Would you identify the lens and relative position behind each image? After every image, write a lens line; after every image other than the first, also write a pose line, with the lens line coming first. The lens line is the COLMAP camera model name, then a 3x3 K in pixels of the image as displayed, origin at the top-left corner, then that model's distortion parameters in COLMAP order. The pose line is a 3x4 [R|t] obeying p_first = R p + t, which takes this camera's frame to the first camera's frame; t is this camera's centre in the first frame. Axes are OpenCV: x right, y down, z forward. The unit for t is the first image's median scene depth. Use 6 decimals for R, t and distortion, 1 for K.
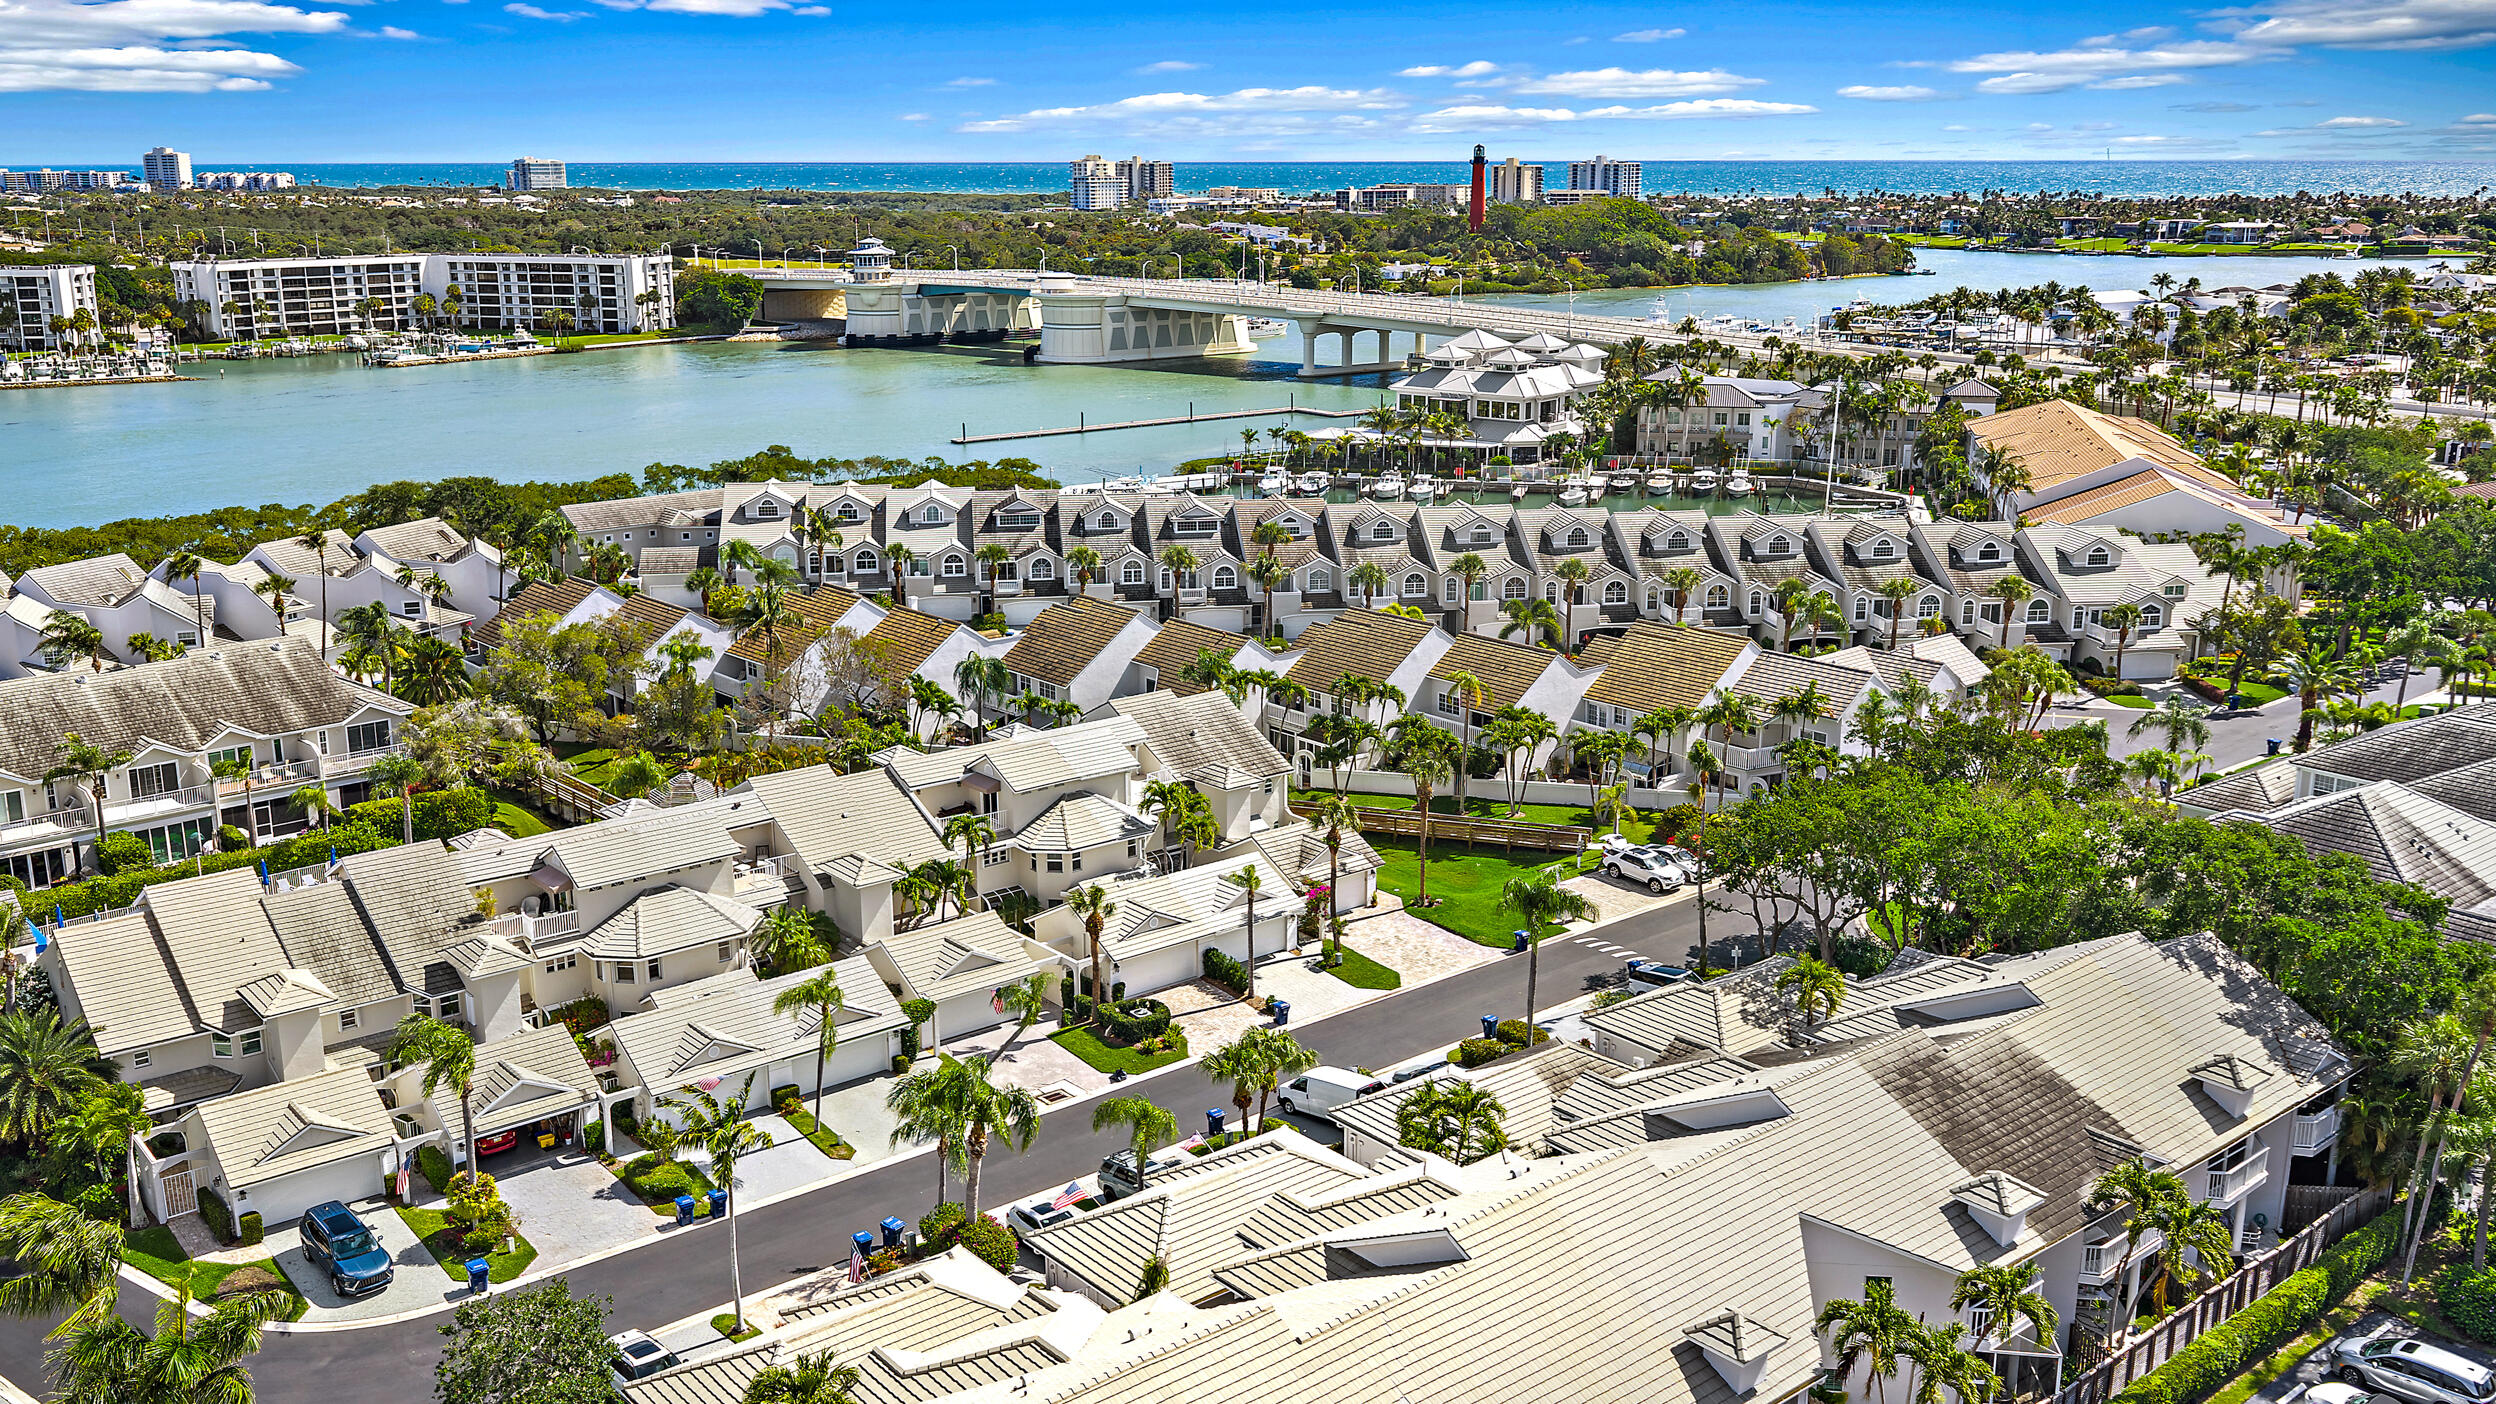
lens RADIAL K [[2137.7, 0, 1248.0], [0, 2137.7, 702.0], [0, 0, 1]] dist [-0.032521, -0.007955]
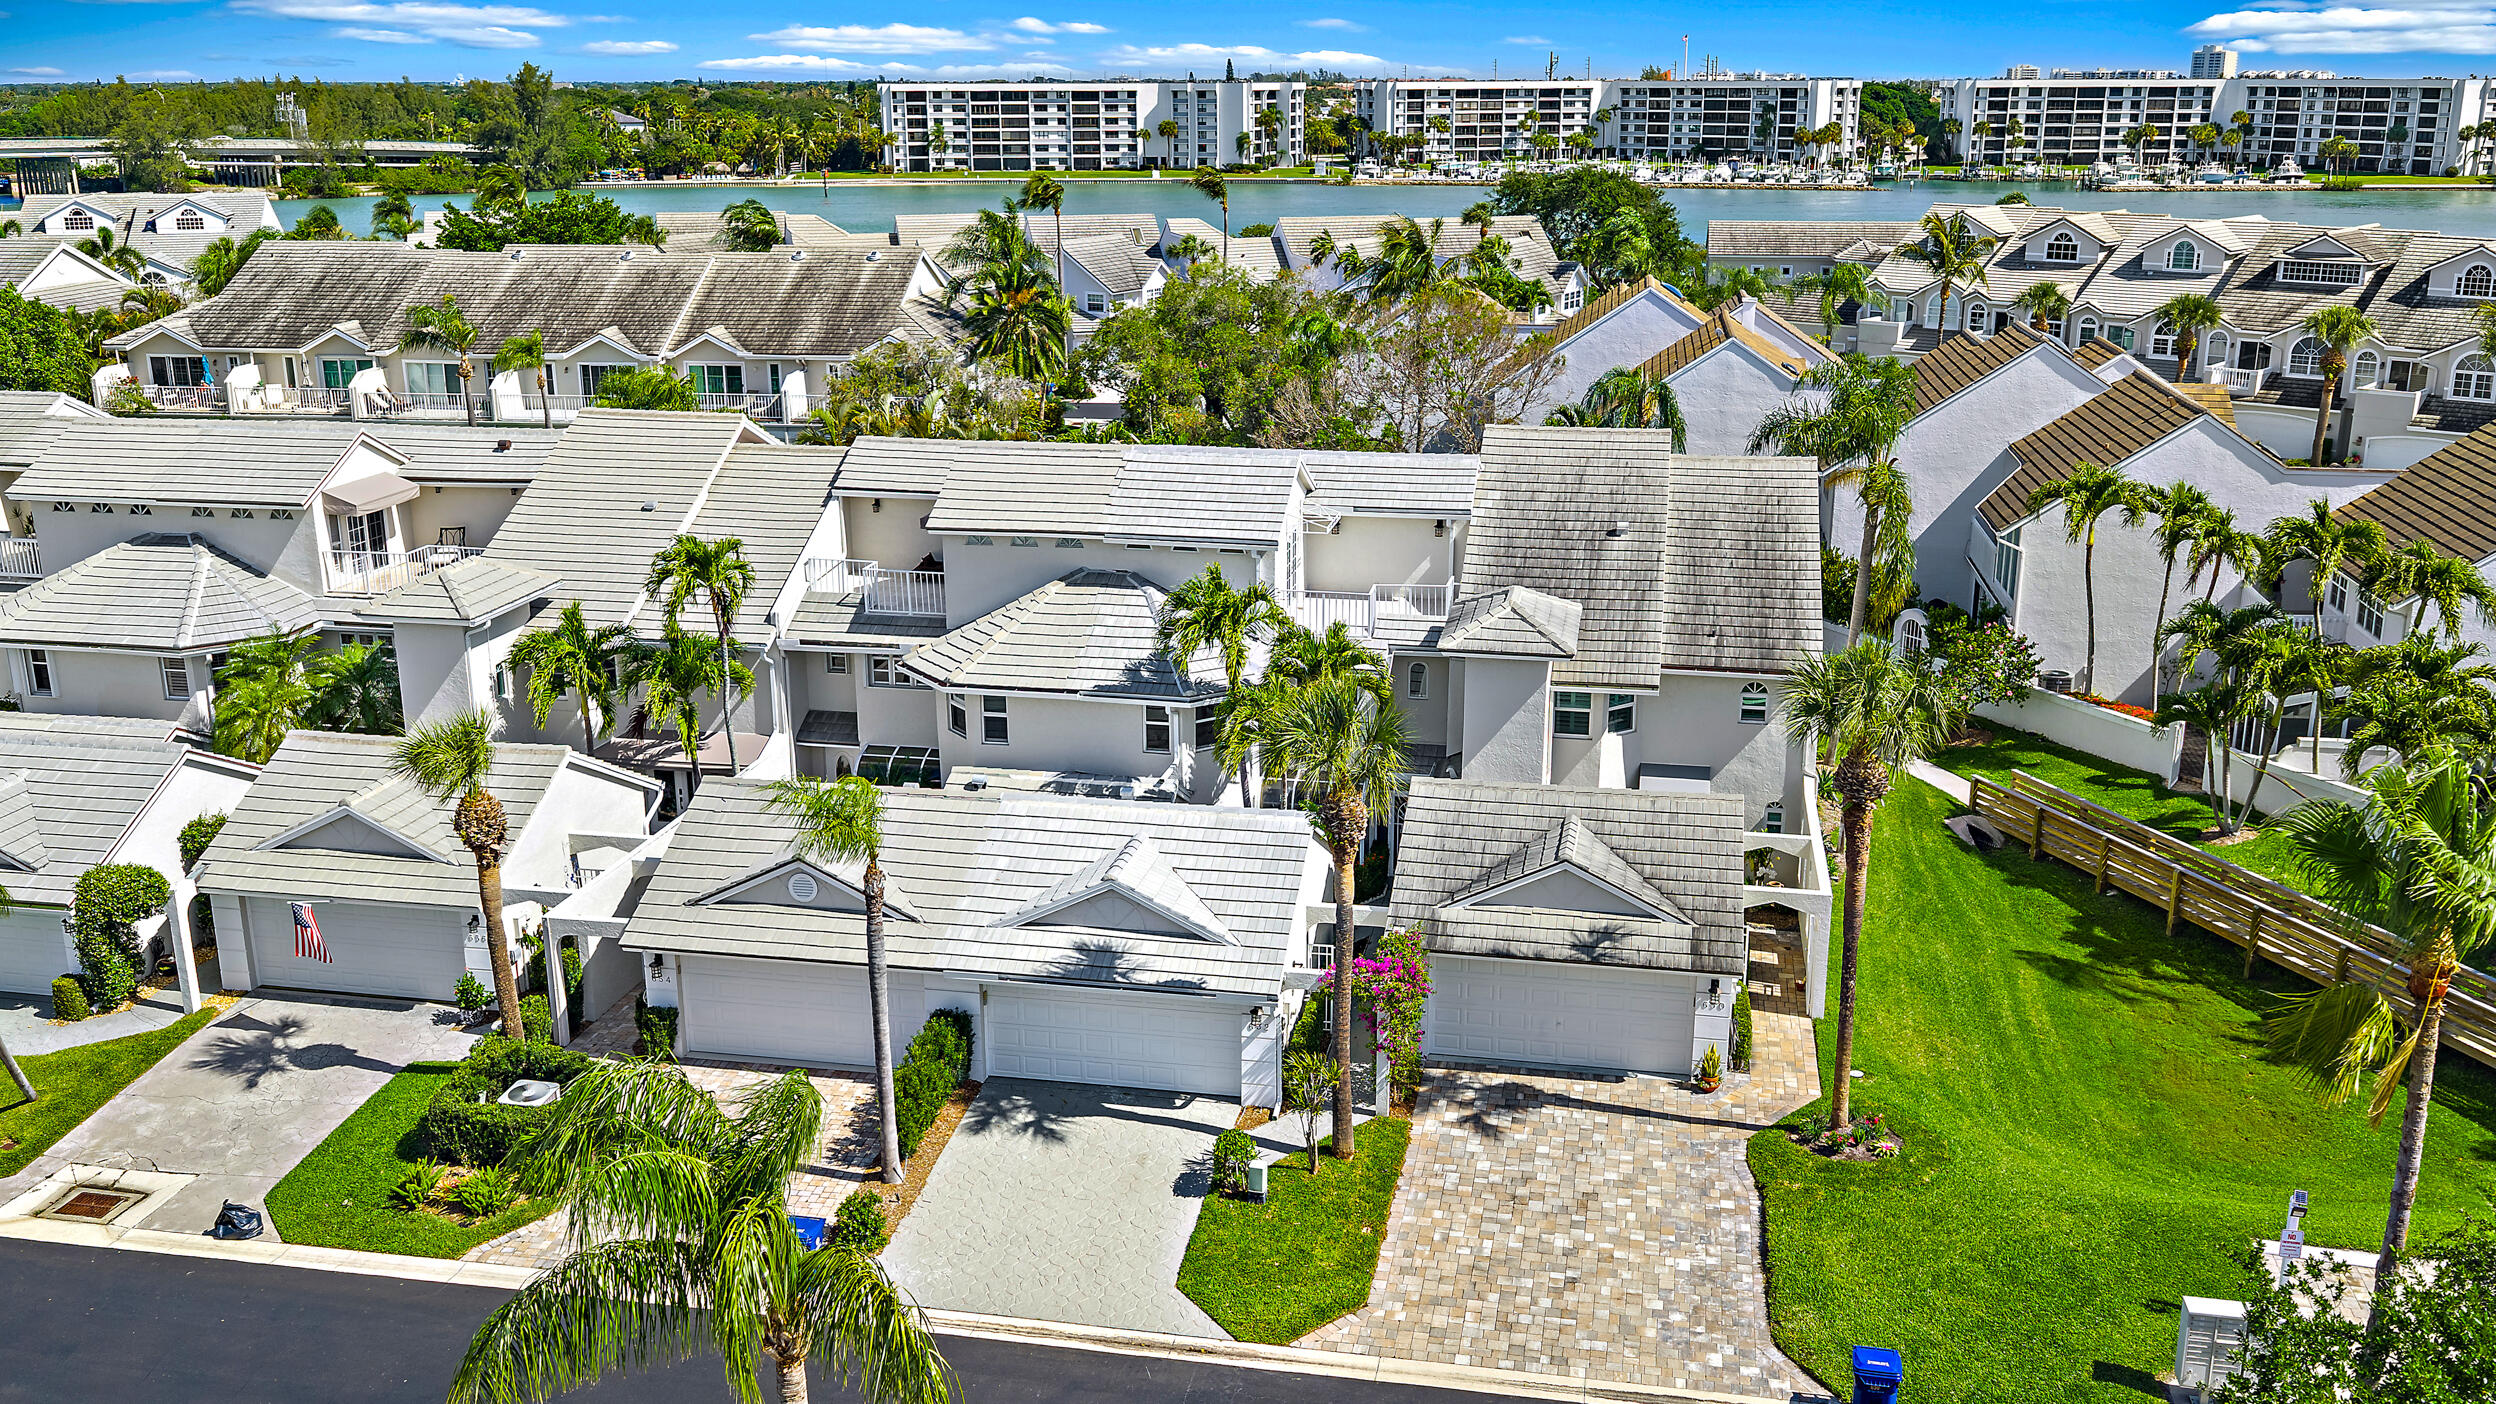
lens RADIAL K [[2137.7, 0, 1248.0], [0, 2137.7, 702.0], [0, 0, 1]] dist [-0.032521, -0.007955]
pose [[0.624262, 0.208403, -0.752904, 0.059741], [-0.181464, 0.976083, 0.119719, 0.002727], [0.759847, 0.061889, 0.647149, 0.175595]]
